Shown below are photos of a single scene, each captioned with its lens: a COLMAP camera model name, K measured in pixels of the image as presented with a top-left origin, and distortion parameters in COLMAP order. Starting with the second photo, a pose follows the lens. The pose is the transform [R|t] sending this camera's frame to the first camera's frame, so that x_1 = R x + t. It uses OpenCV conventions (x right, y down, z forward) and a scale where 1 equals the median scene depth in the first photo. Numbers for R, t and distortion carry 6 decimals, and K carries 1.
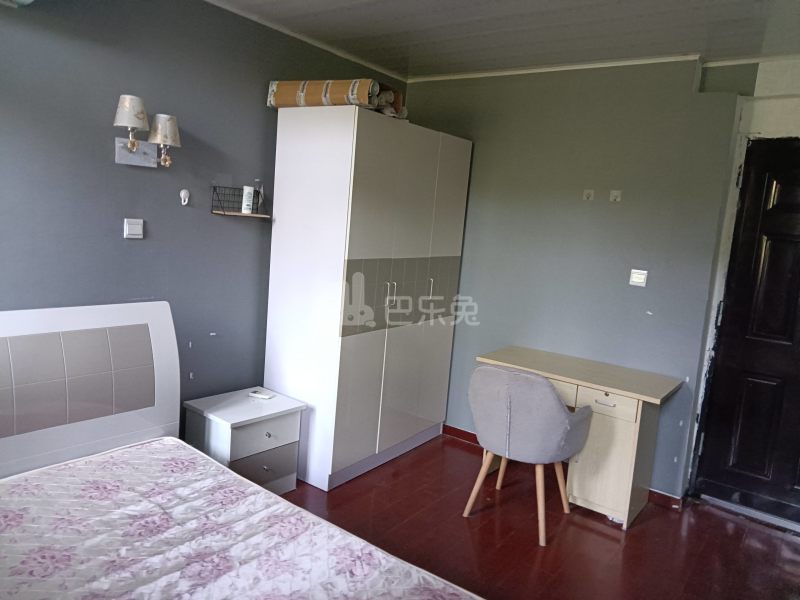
lens RADIAL K [[597.6, 0, 397.9], [0, 597.6, 297.2], [0, 0, 1]] dist [0.017470, 0.002686]
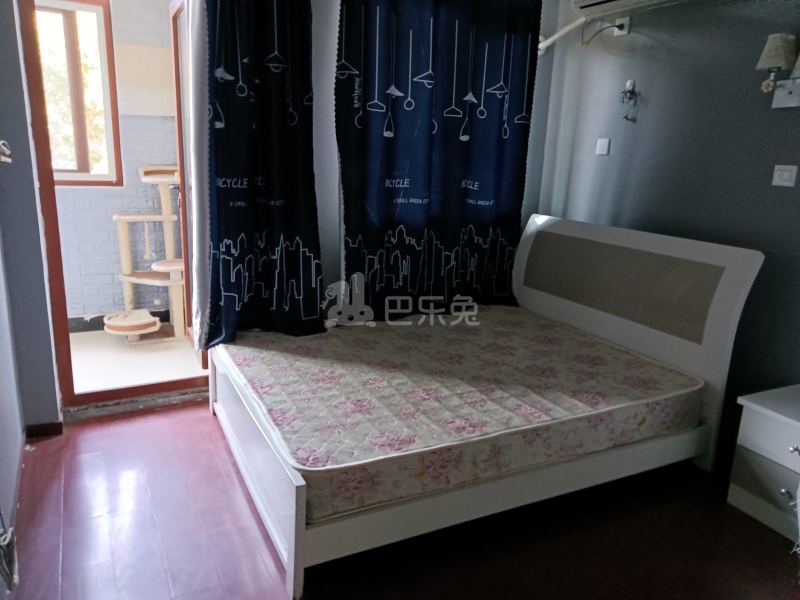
lens RADIAL K [[597.7, 0, 398.5], [0, 597.7, 292.8], [0, 0, 1]] dist [0.040068, 0.000231]
pose [[-0.426167, 0.118172, -0.896893, 0.629969], [-0.191510, 0.957176, 0.217113, -0.024943], [0.884141, 0.264290, -0.385285, 0.786980]]
